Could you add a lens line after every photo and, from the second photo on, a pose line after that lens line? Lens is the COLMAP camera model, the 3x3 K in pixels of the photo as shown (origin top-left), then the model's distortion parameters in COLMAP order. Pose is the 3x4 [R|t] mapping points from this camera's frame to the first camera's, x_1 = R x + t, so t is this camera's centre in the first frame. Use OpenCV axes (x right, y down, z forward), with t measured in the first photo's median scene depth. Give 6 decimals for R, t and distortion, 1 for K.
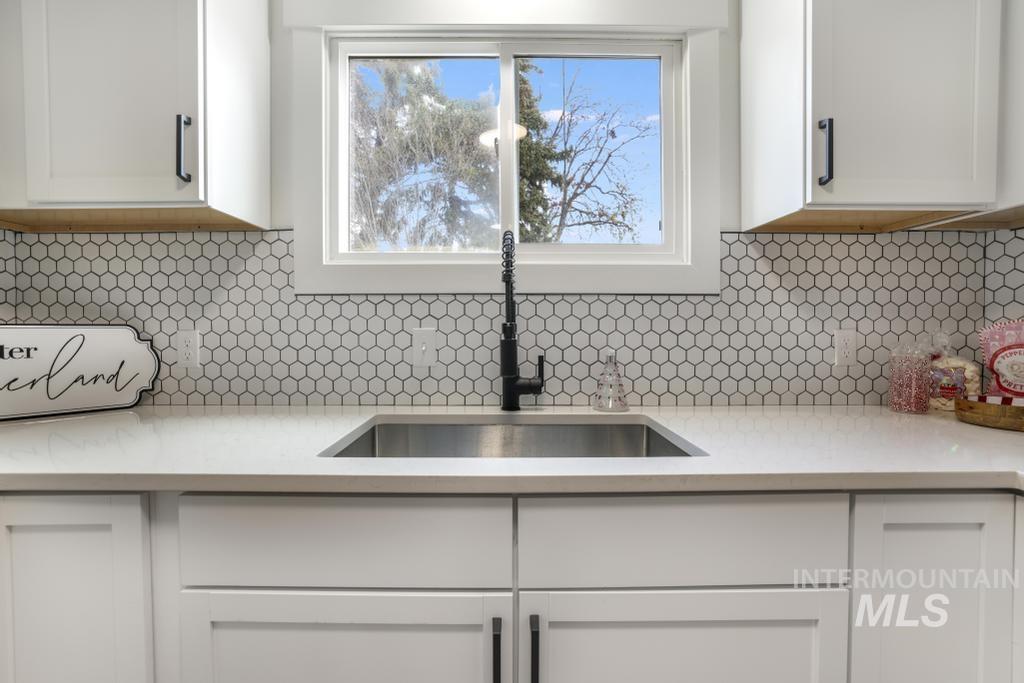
lens RADIAL K [[450.7, 0, 504.8], [0, 450.7, 334.9], [0, 0, 1]] dist [-0.048162, 0.017925]
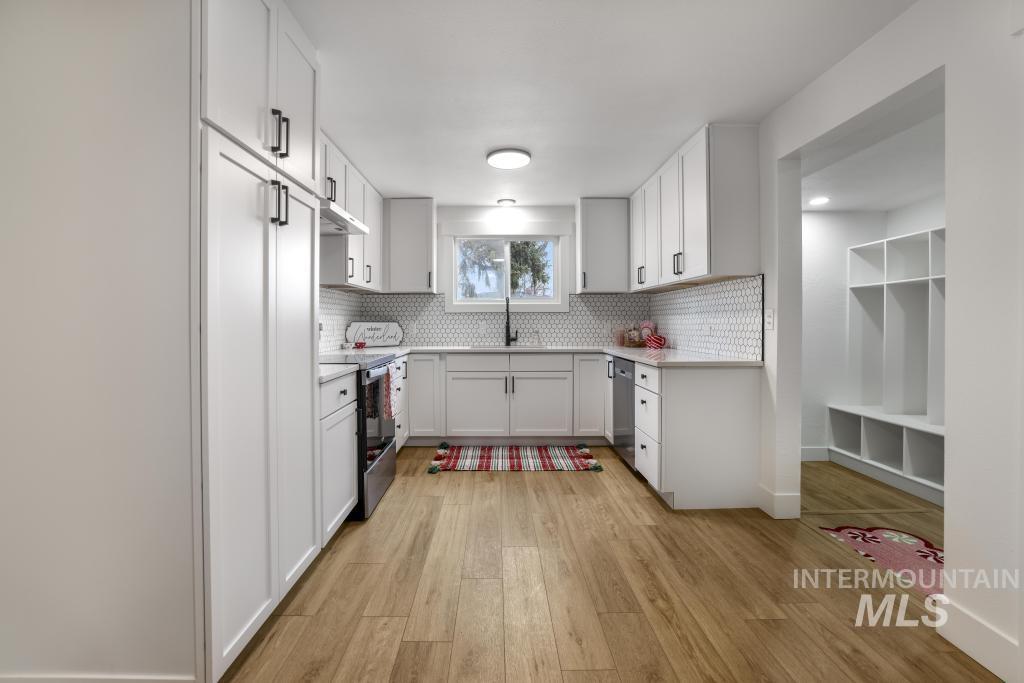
lens RADIAL K [[450.7, 0, 504.8], [0, 450.7, 334.9], [0, 0, 1]] dist [-0.048162, 0.017925]
pose [[0.999894, -0.001925, 0.014424, -0.060556], [0.001814, 0.999969, 0.007677, 0.051801], [-0.014438, -0.007650, 0.999867, -2.432065]]
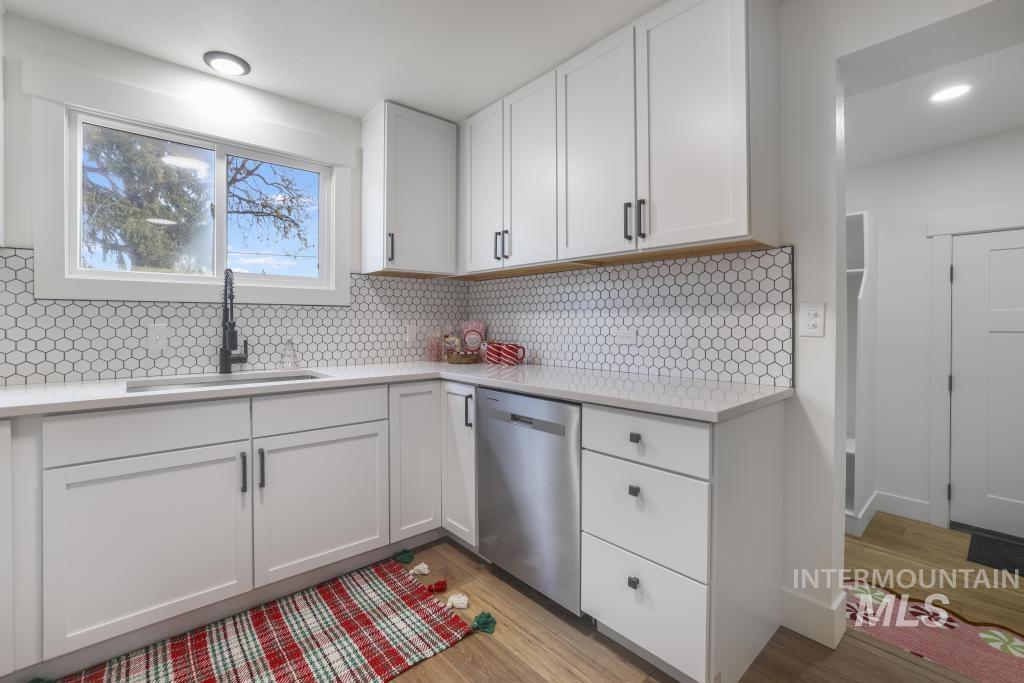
lens RADIAL K [[452.5, 0, 508.0], [0, 452.5, 322.7], [0, 0, 1]] dist [-0.042410, 0.017022]
pose [[0.755490, -0.000507, 0.655160, -0.265214], [0.012803, 0.999820, -0.013991, 0.015015], [-0.655035, 0.018958, 0.755361, -0.885381]]
